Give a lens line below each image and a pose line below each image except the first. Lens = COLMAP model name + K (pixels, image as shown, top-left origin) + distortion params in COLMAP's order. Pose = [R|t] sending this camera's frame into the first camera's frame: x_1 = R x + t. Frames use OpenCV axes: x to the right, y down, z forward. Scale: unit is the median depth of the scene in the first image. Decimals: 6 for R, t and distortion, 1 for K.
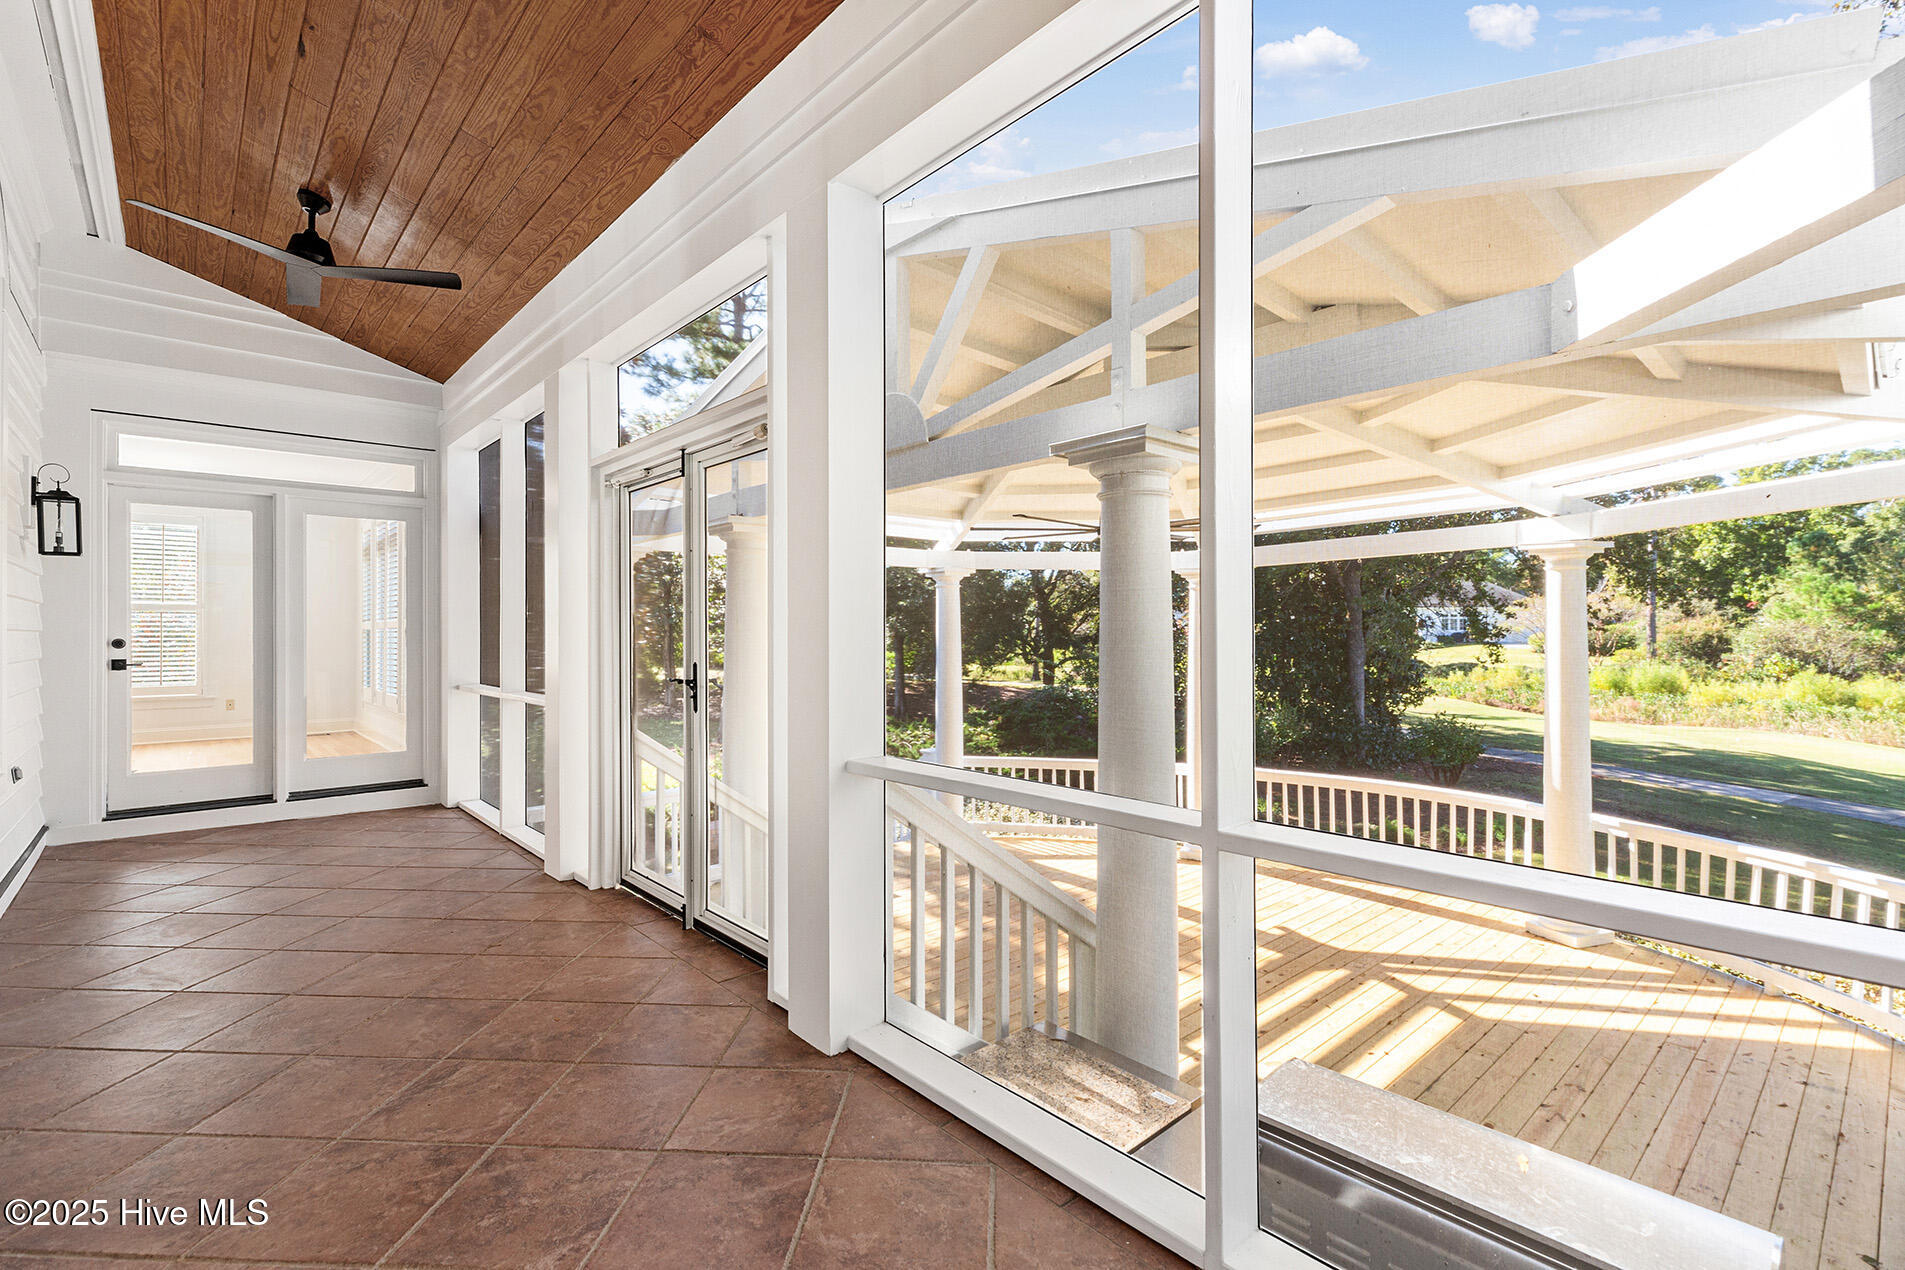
lens RADIAL K [[853.9, 0, 957.7], [0, 853.9, 626.4], [0, 0, 1]] dist [0.004166, 0.000702]
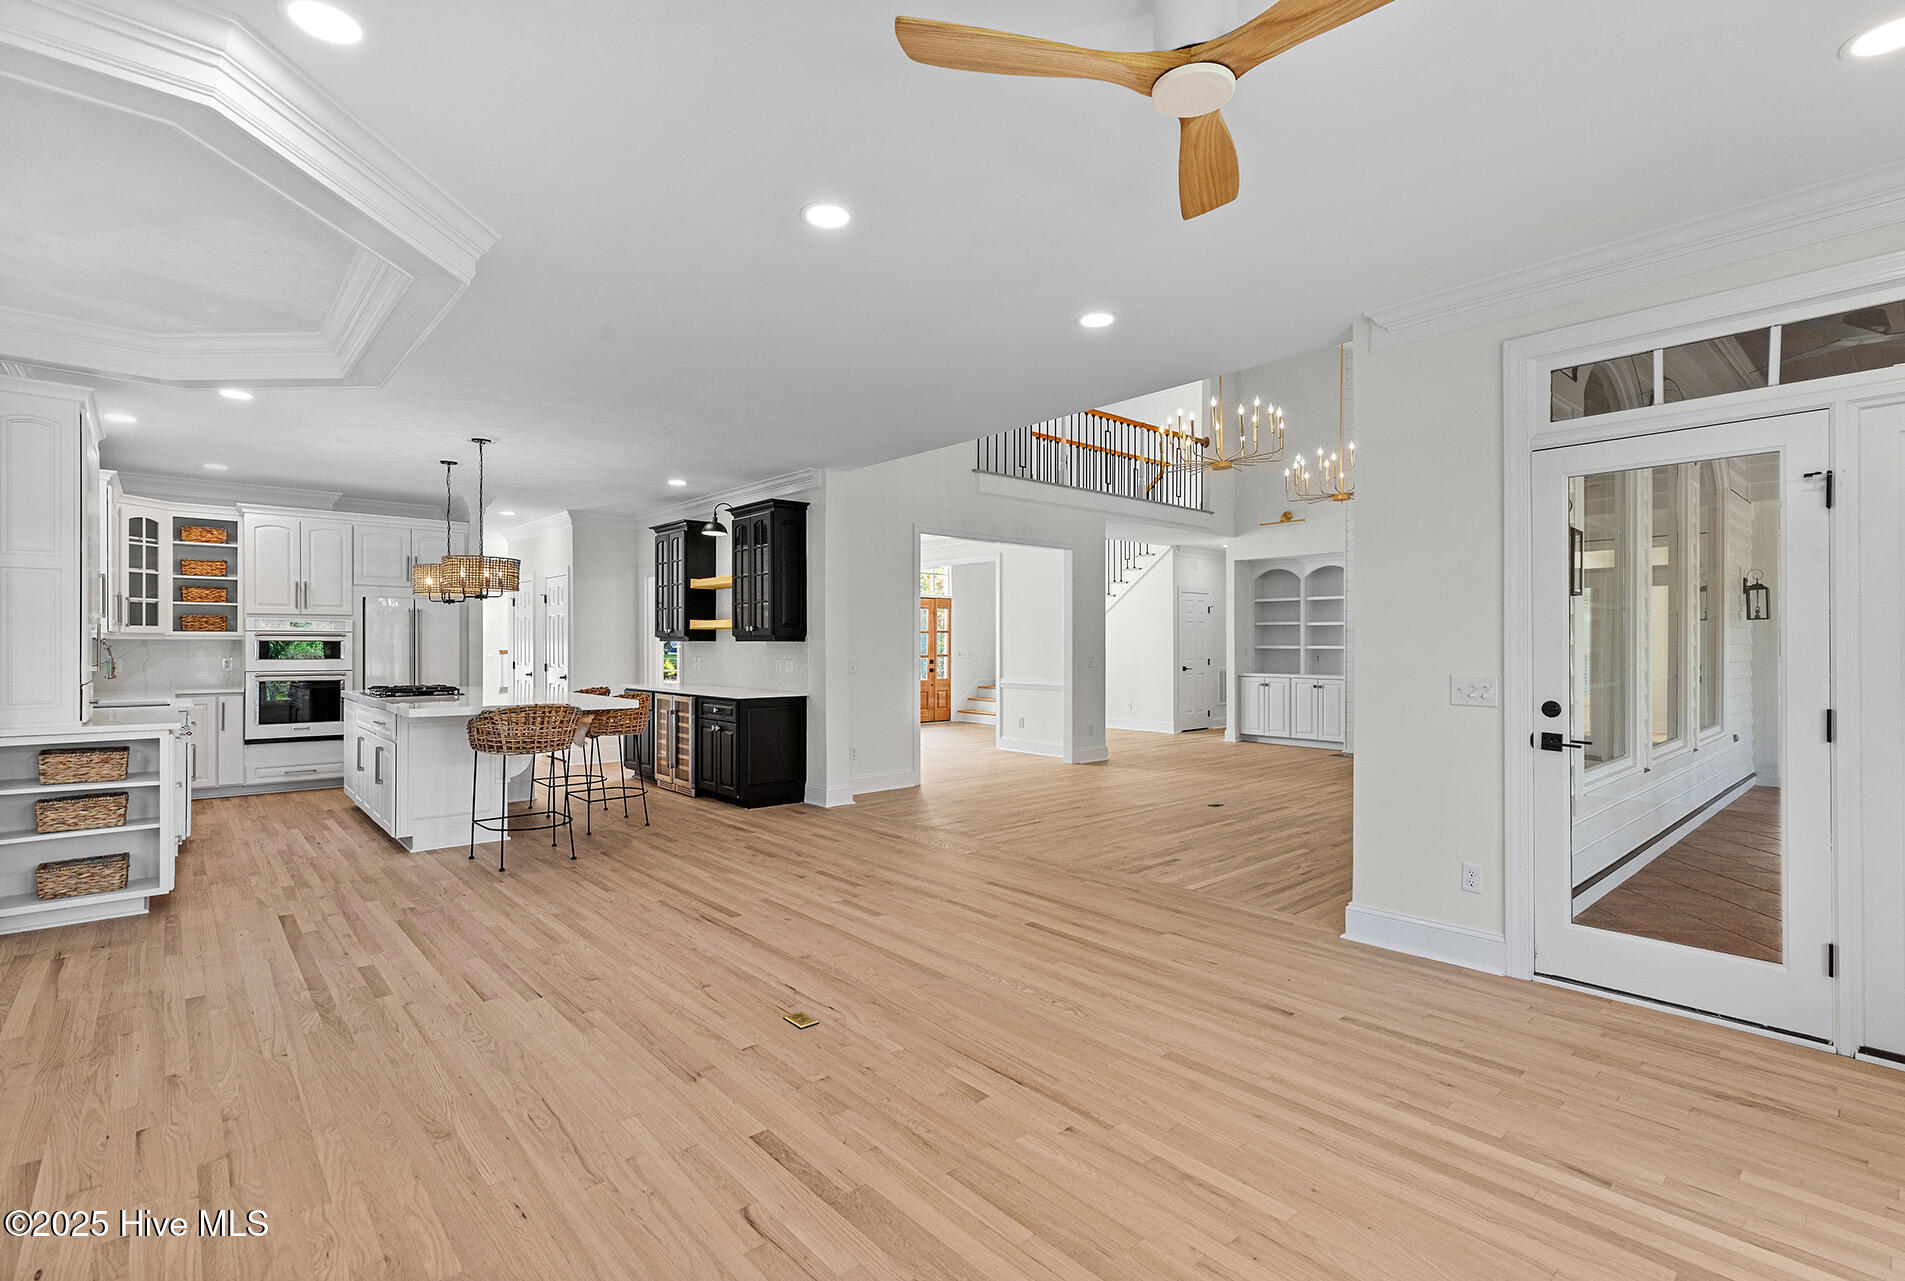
lens RADIAL K [[879.0, 0, 949.4], [0, 879.0, 640.2], [0, 0, 1]] dist [0.002919, 0.000213]
pose [[-0.003821, -0.002239, -0.999990, 0.642050], [0.007420, 0.999970, -0.002267, -0.039089], [0.999965, -0.007429, -0.003804, -0.546714]]
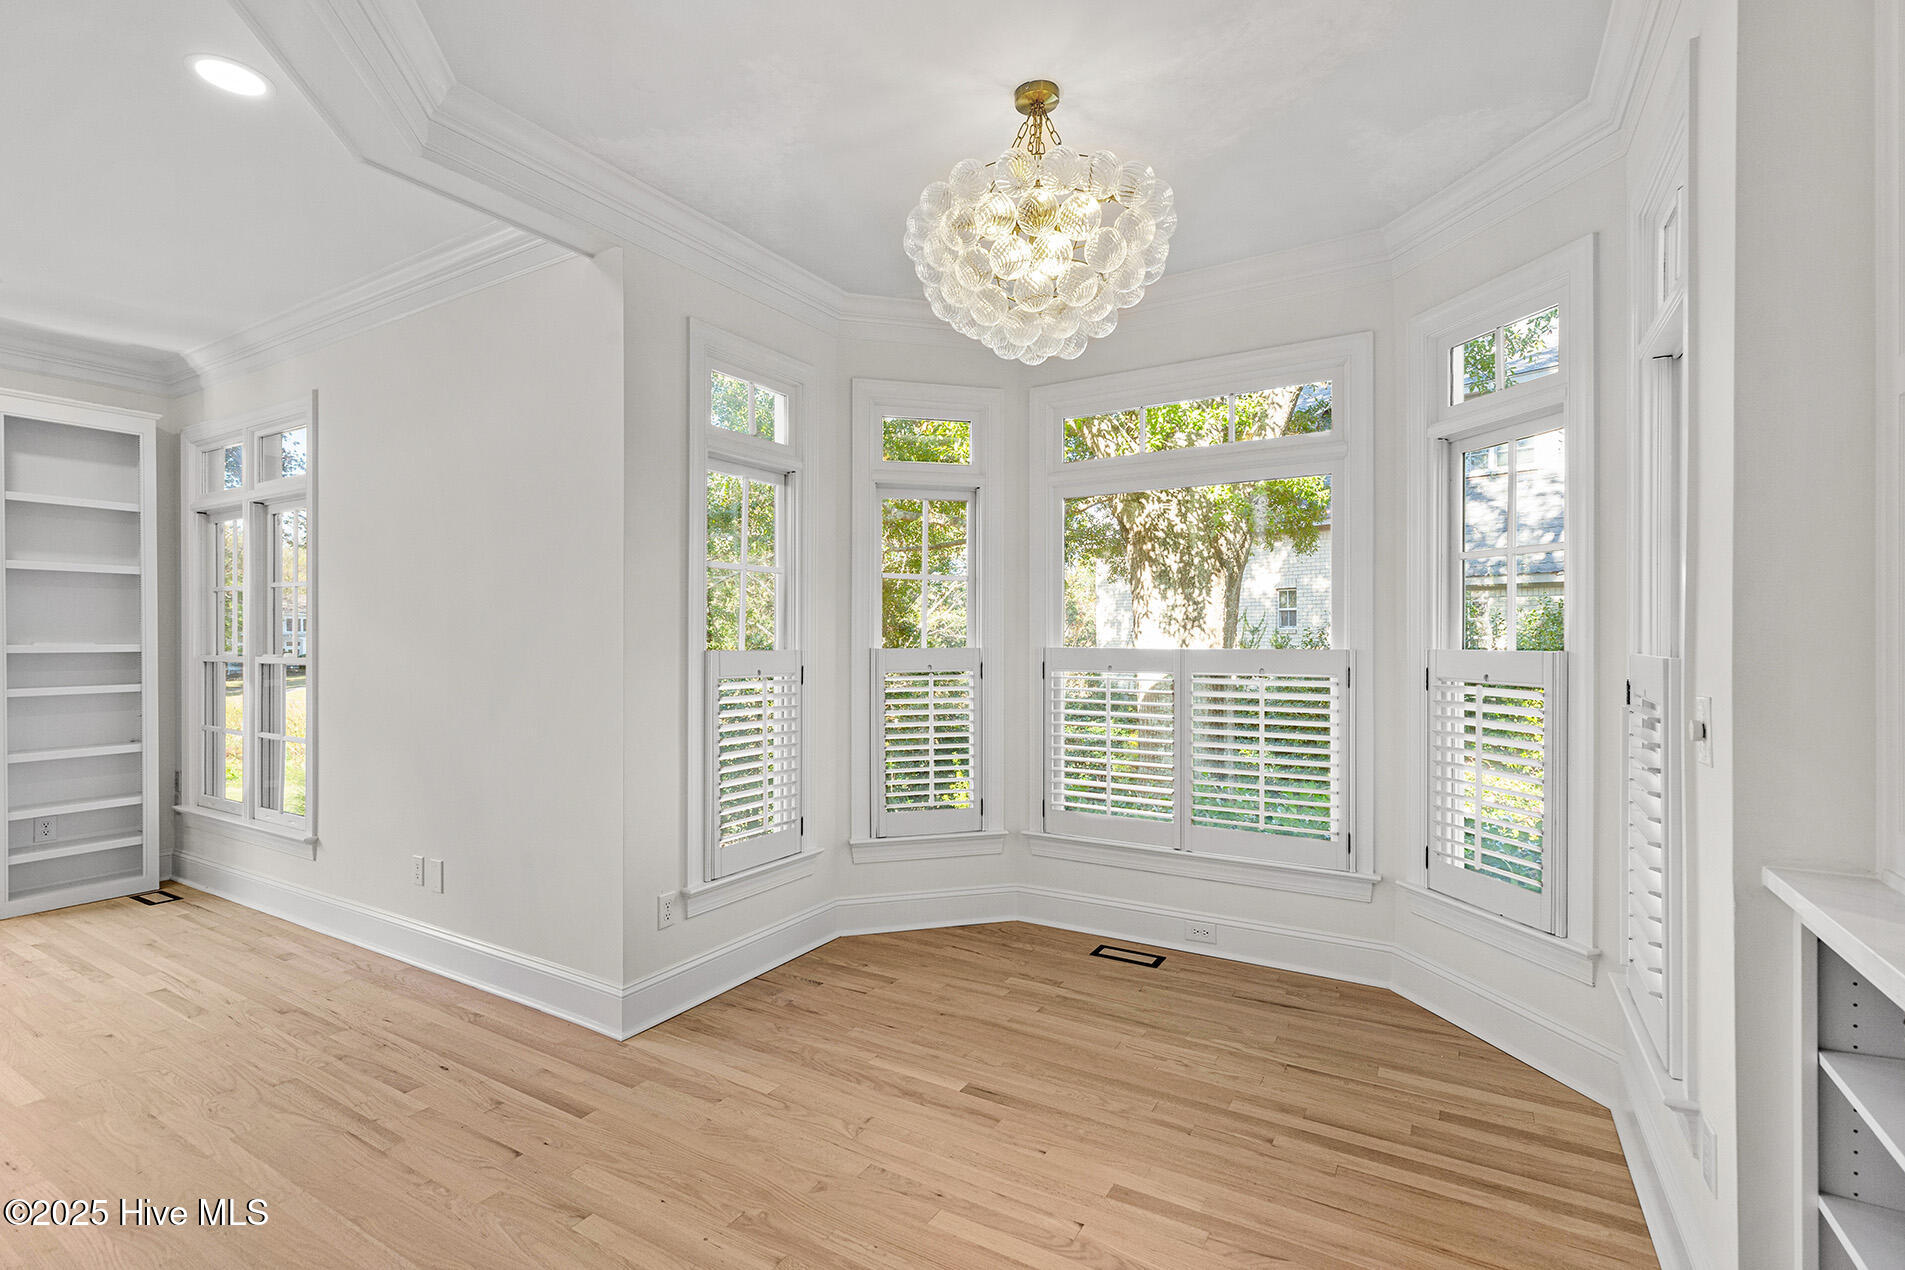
lens RADIAL K [[859.1, 0, 952.5], [0, 859.1, 635.0], [0, 0, 1]] dist [0.004194, 0.000701]
pose [[-0.299663, 0.004475, 0.954035, -0.197478], [-0.005649, 0.999963, -0.006465, -0.040095], [-0.954028, -0.007327, -0.299627, -1.000142]]
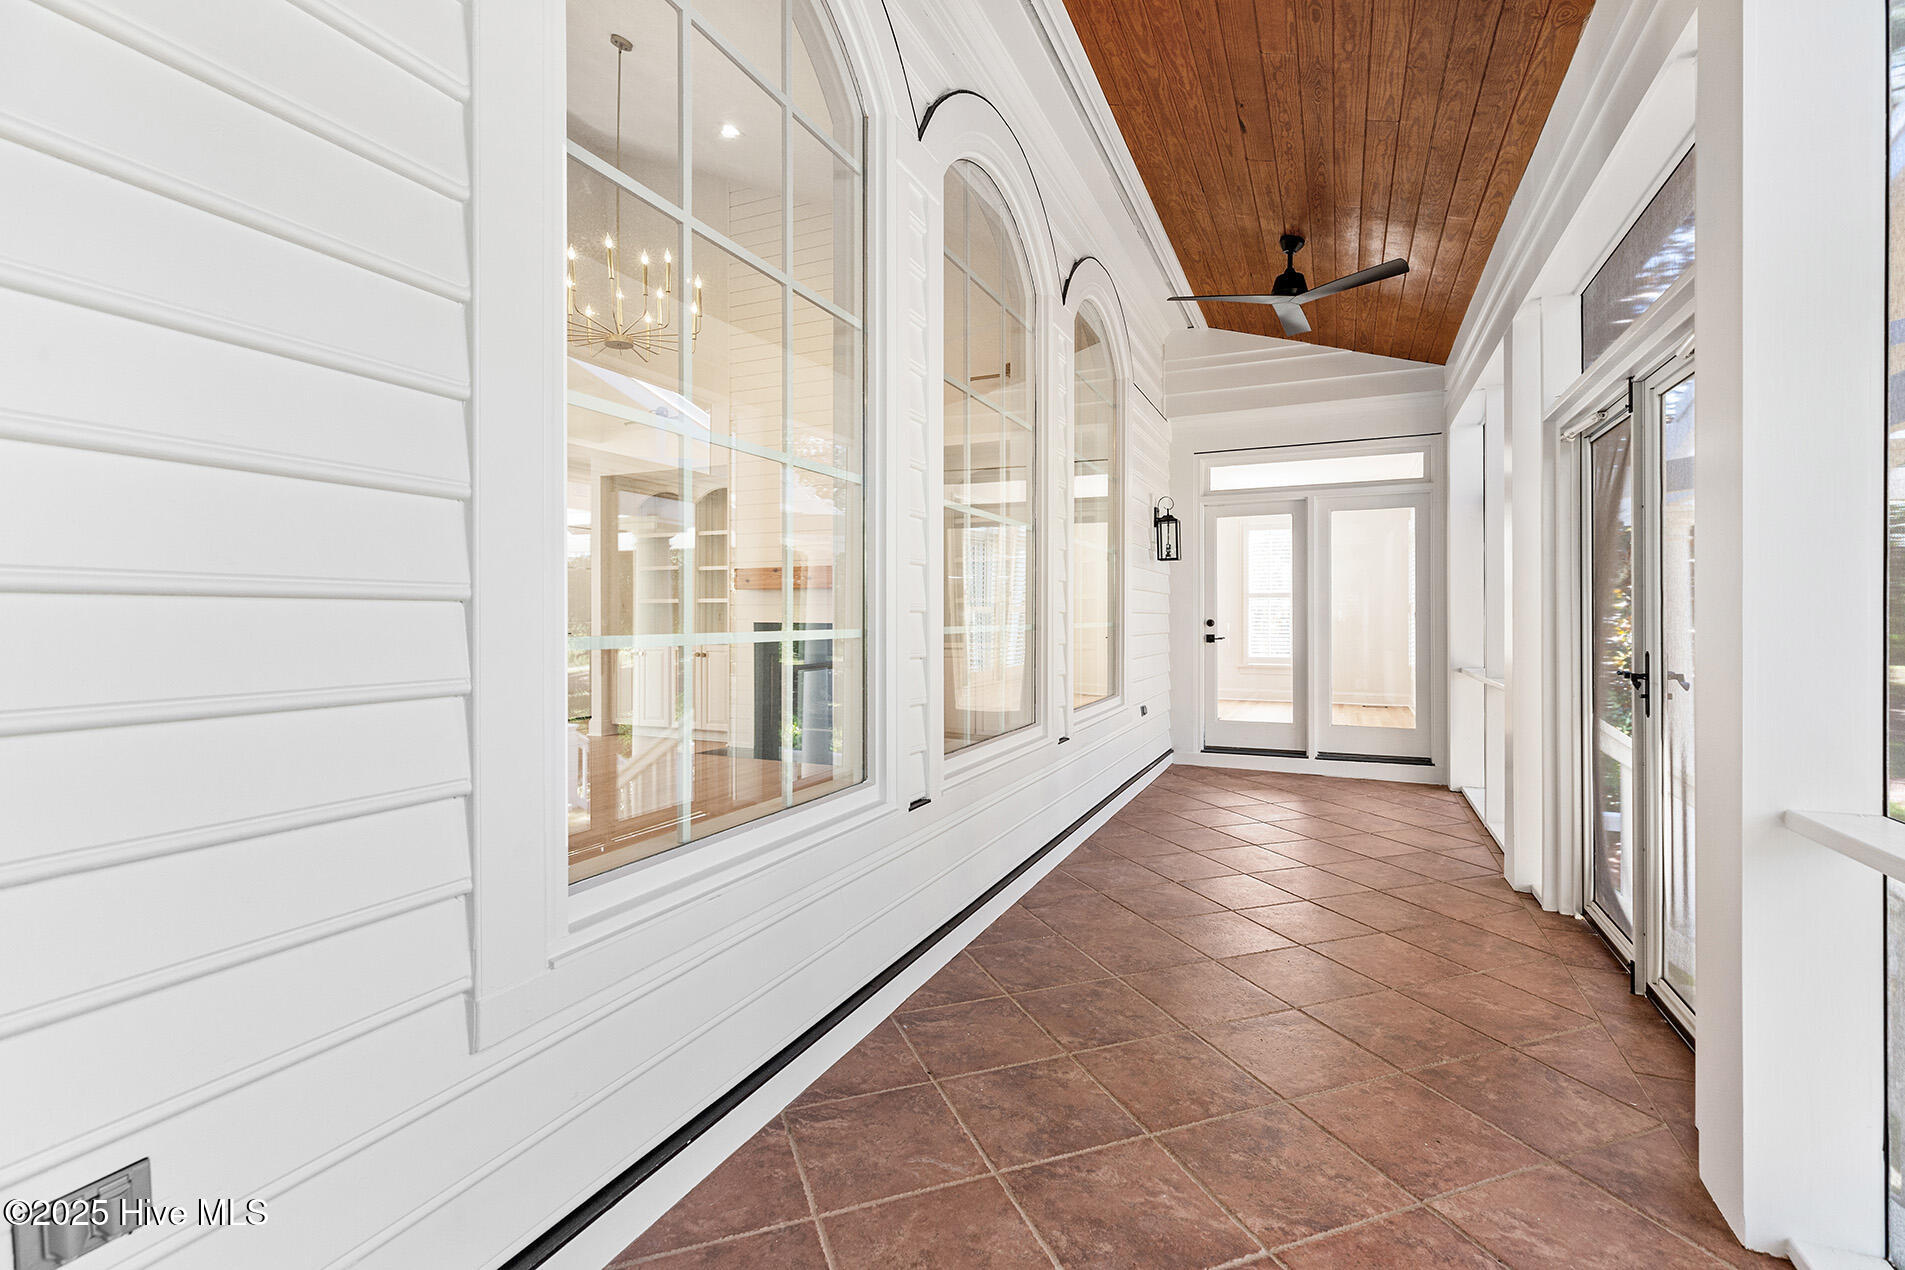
lens RADIAL K [[862.9, 0, 956.5], [0, 862.9, 615.6], [0, 0, 1]] dist [0.002139, -0.000139]
pose [[0.410201, -0.000434, -0.911995, 0.092510], [0.006656, 0.999975, 0.002517, 0.002432], [0.911971, -0.007103, 0.410193, 0.073394]]
